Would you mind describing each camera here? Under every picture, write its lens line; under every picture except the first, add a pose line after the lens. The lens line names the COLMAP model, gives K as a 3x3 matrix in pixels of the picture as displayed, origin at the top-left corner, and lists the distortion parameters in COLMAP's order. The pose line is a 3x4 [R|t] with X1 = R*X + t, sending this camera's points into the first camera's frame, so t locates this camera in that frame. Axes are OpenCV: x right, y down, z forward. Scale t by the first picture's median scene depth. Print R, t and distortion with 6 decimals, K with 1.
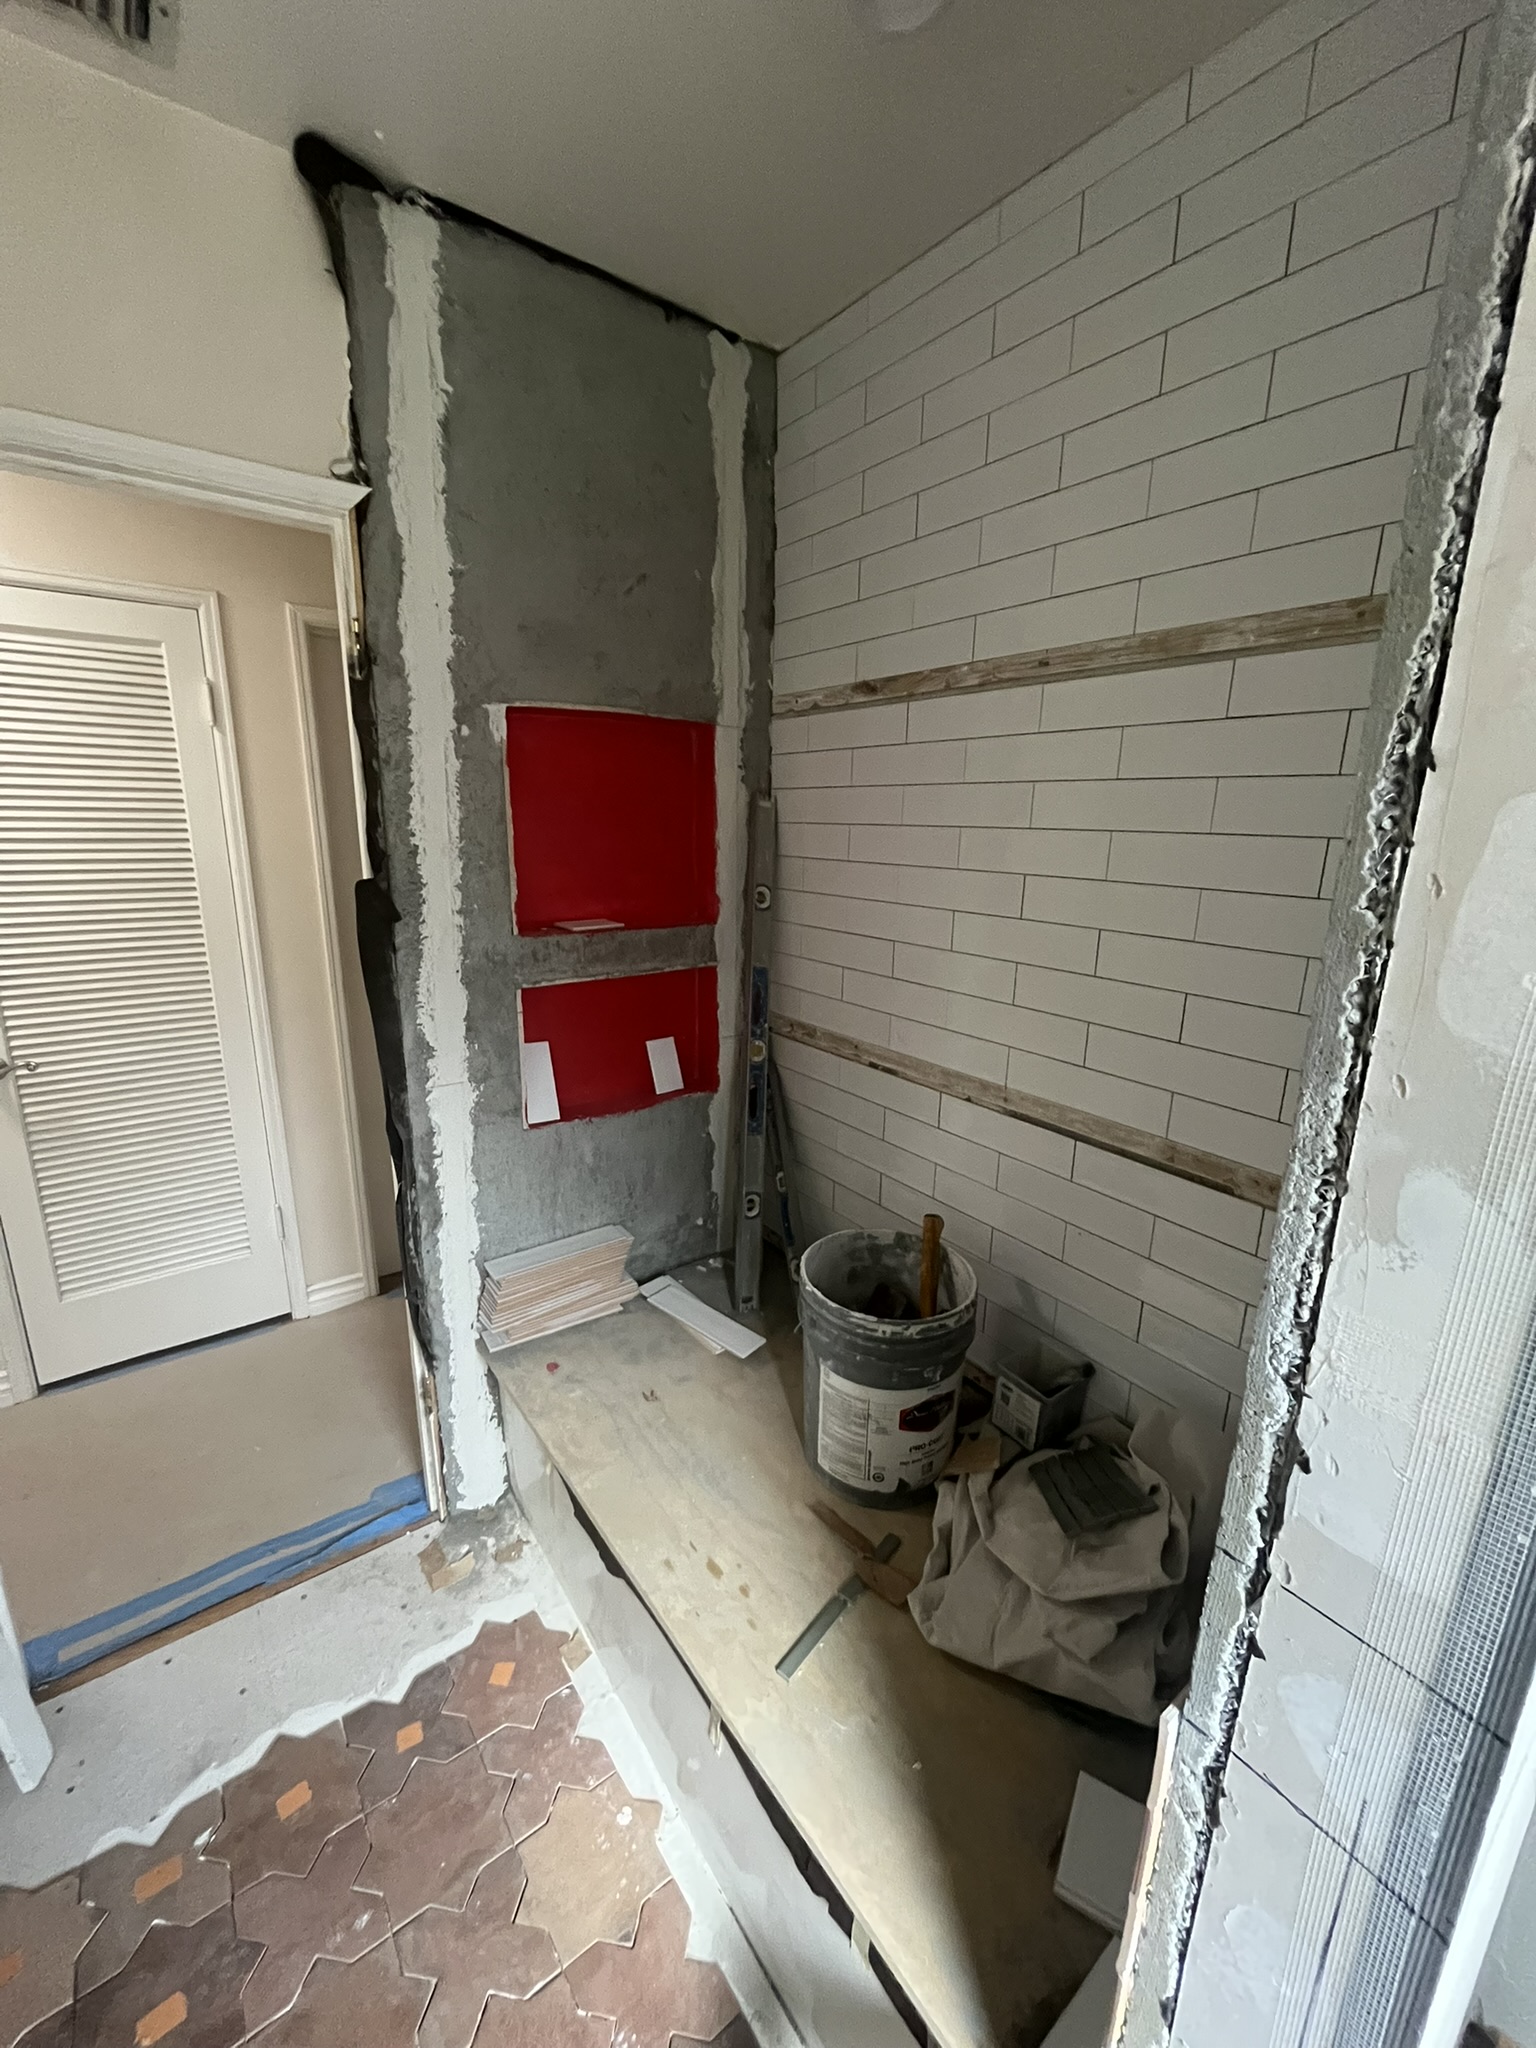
lens RADIAL K [[830.1, 0, 773.5], [0, 830.1, 1018.0], [0, 0, 1]] dist [-0.001896, -0.000091]
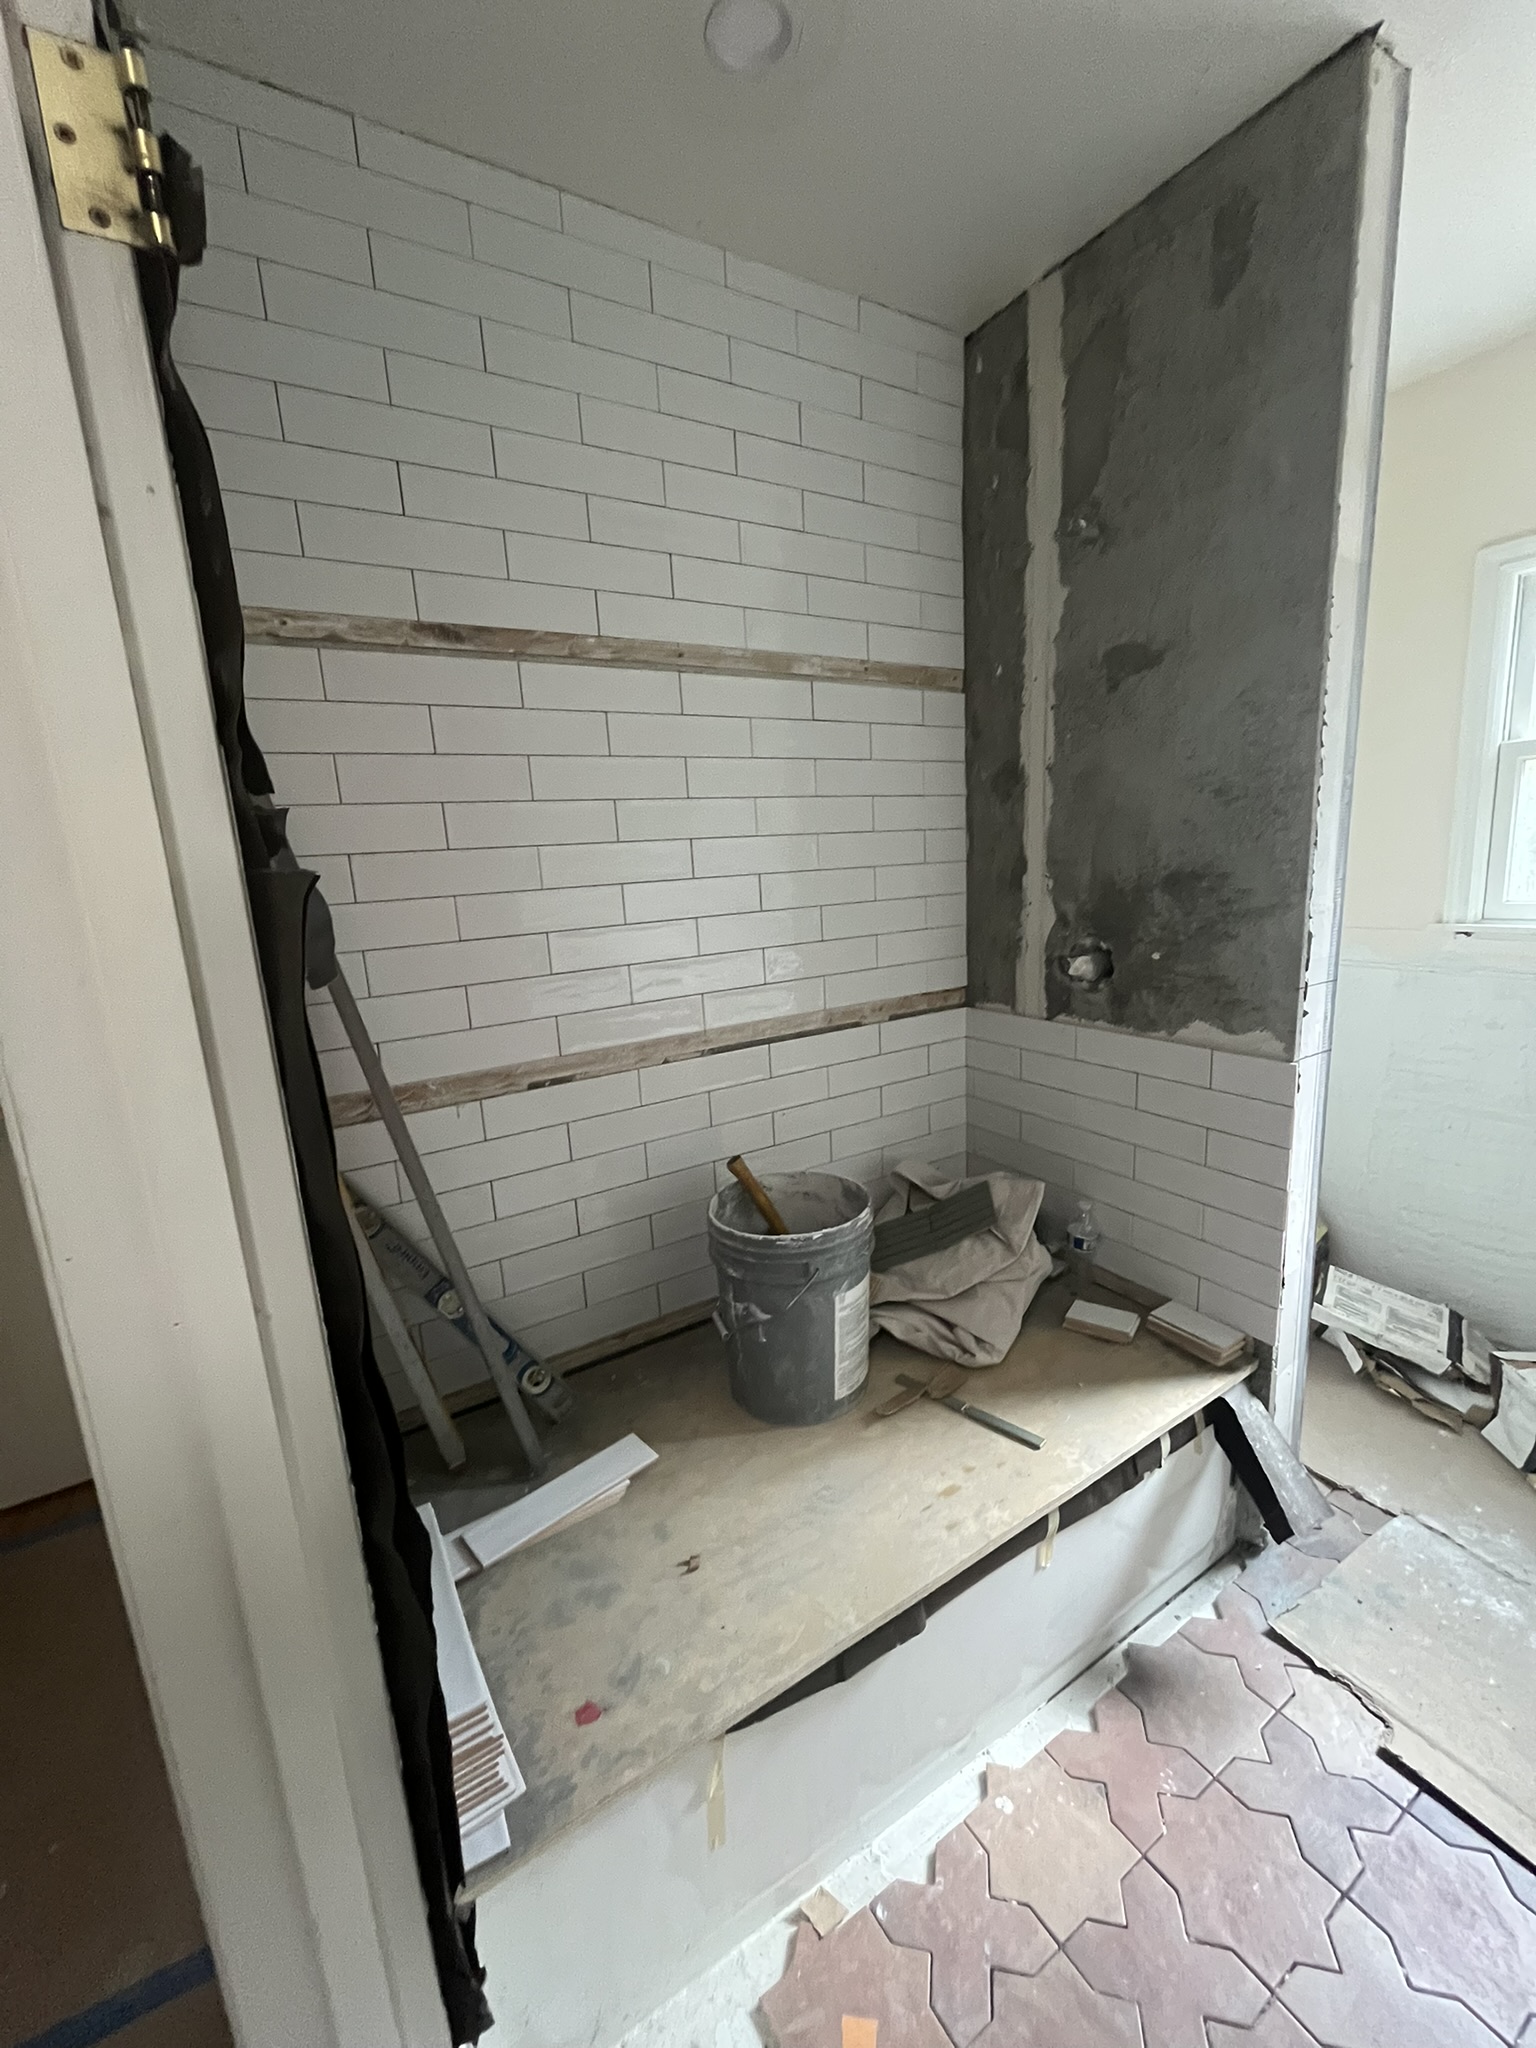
lens RADIAL K [[830.1, 0, 768.8], [0, 830.1, 1012.4], [0, 0, 1]] dist [-0.001896, -0.000091]
pose [[0.091334, -0.214044, 0.972545, -0.827748], [0.287843, 0.940613, 0.179984, -0.120960], [-0.953313, 0.263501, 0.147521, 0.780556]]
